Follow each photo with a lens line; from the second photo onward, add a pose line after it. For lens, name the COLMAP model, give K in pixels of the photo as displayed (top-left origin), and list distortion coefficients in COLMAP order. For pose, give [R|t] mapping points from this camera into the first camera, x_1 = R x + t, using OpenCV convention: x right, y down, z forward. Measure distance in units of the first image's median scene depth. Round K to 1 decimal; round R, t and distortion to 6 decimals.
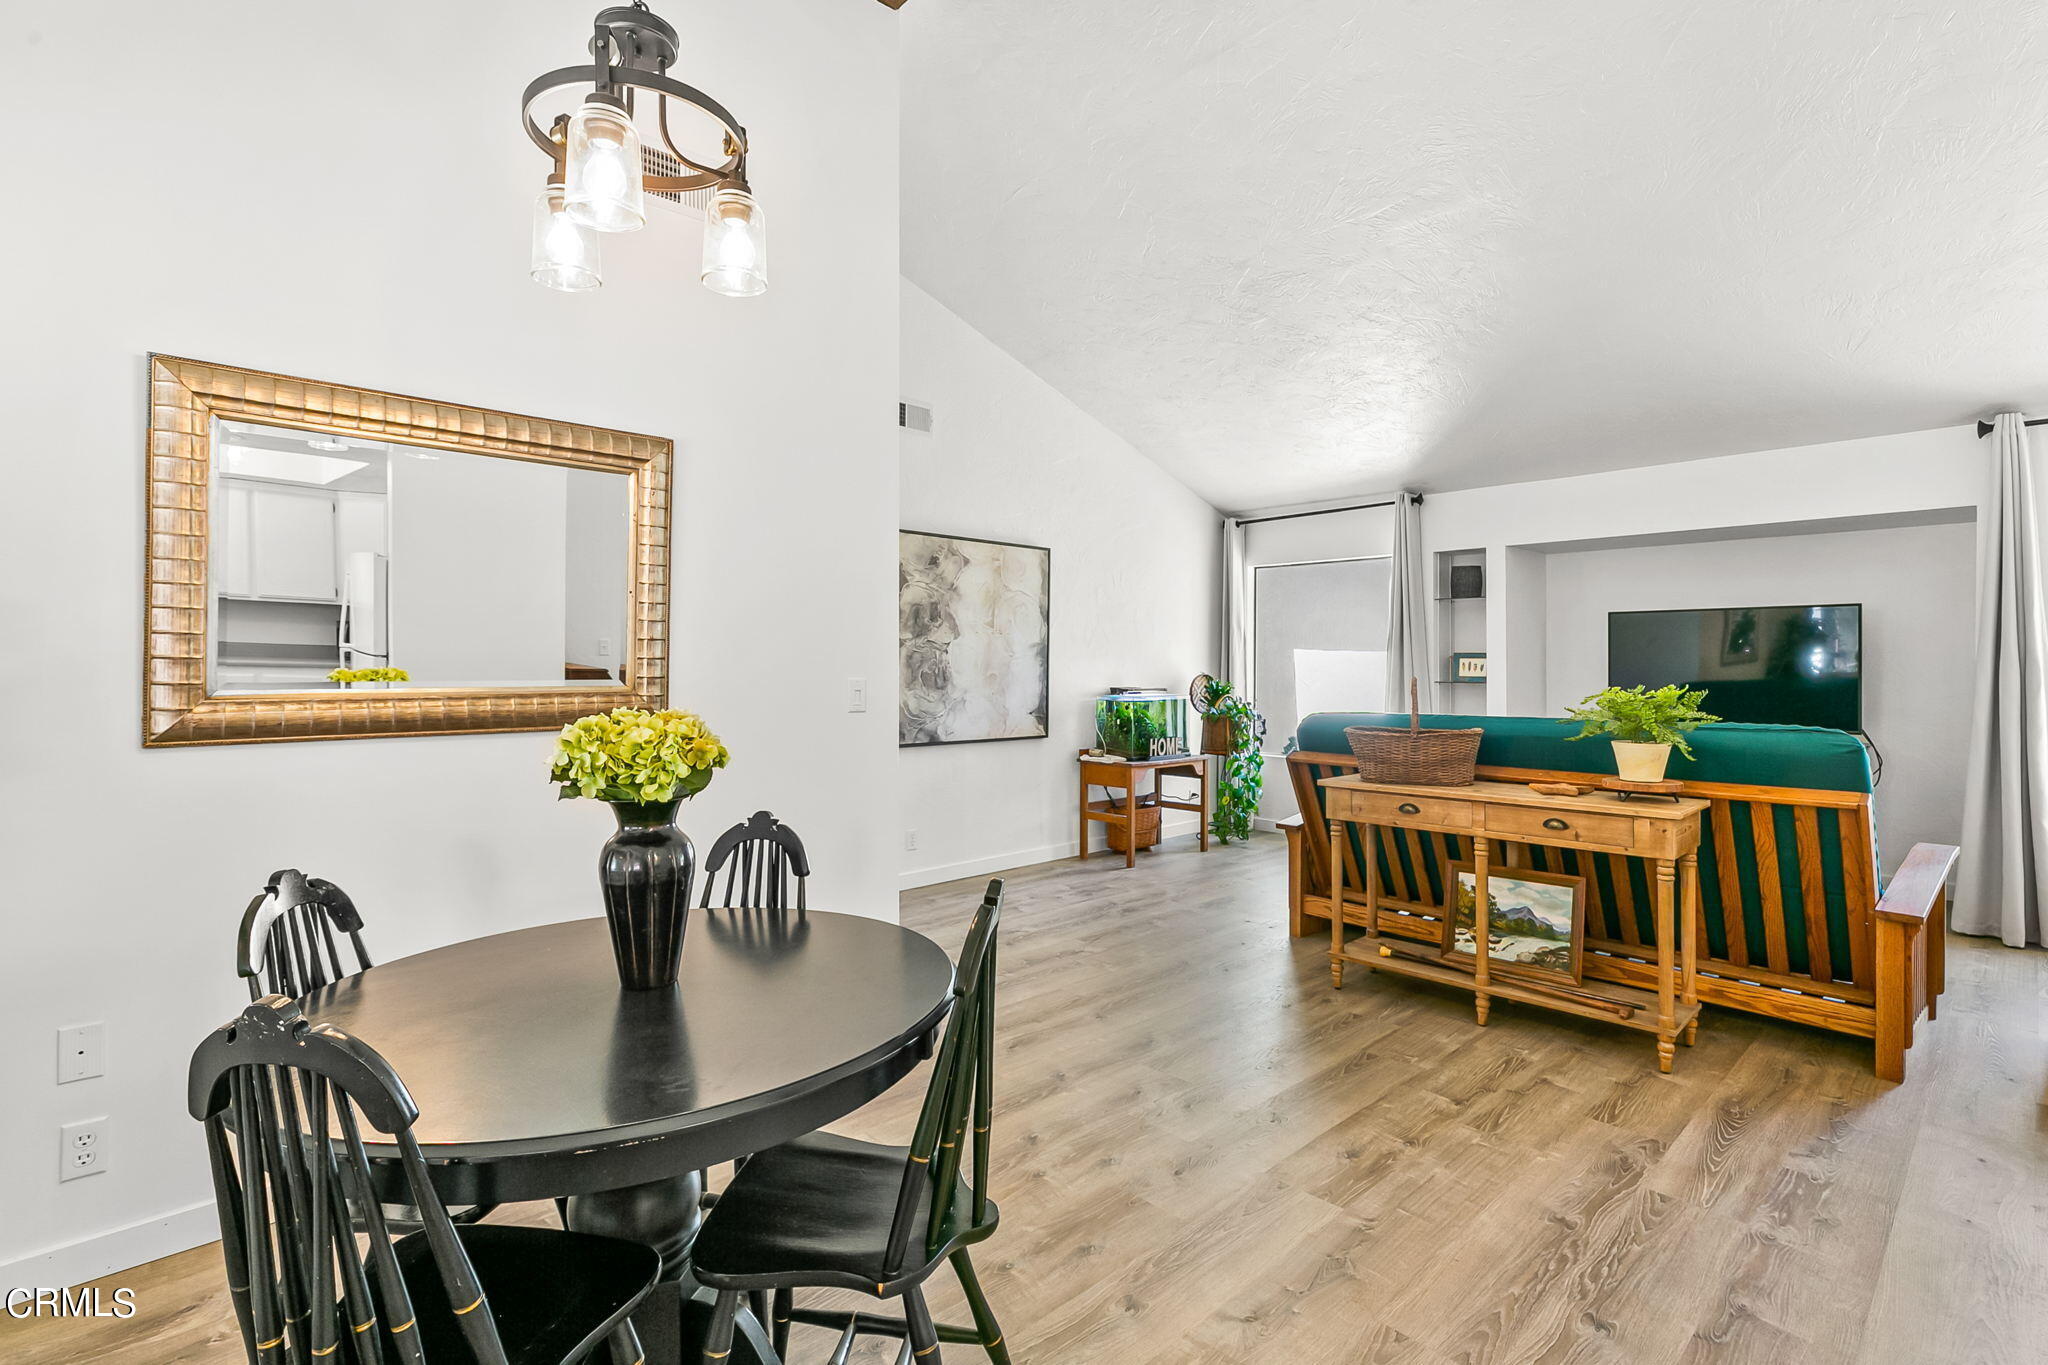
lens RADIAL K [[950.2, 0, 1031.6], [0, 950.2, 655.9], [0, 0, 1]] dist [-0.009239, 0.001129]
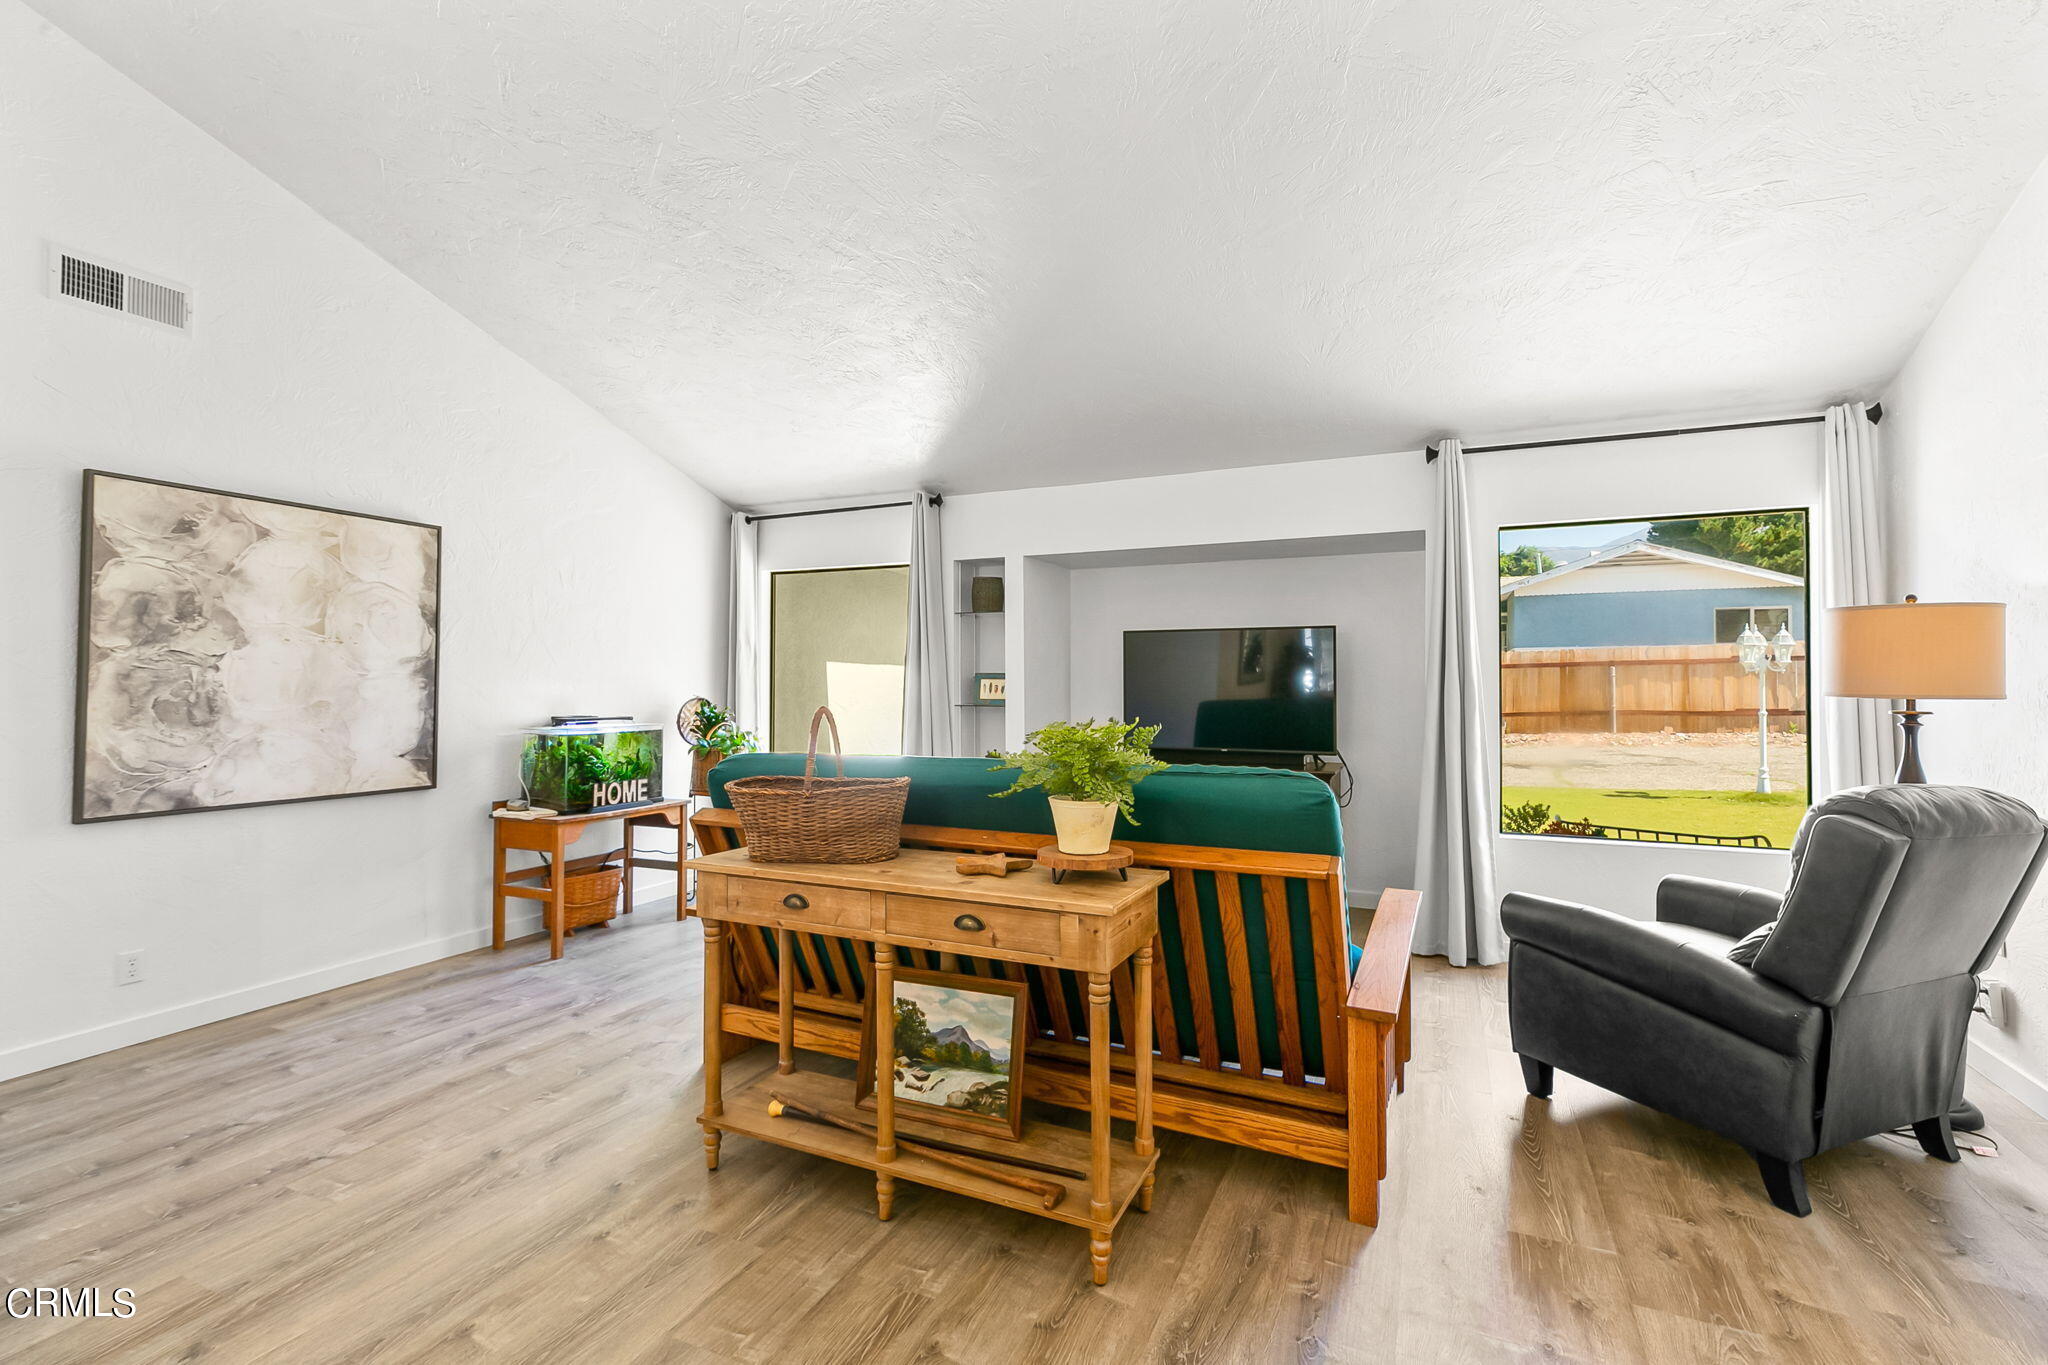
lens RADIAL K [[925.5, 0, 1026.9], [0, 925.5, 654.6], [0, 0, 1]] dist [0.002418, 0.000533]
pose [[0.922887, 0.011265, 0.384907, 0.182074], [-0.002542, 0.999728, -0.023164, -0.000367], [-0.385063, 0.020400, 0.922665, 0.201389]]
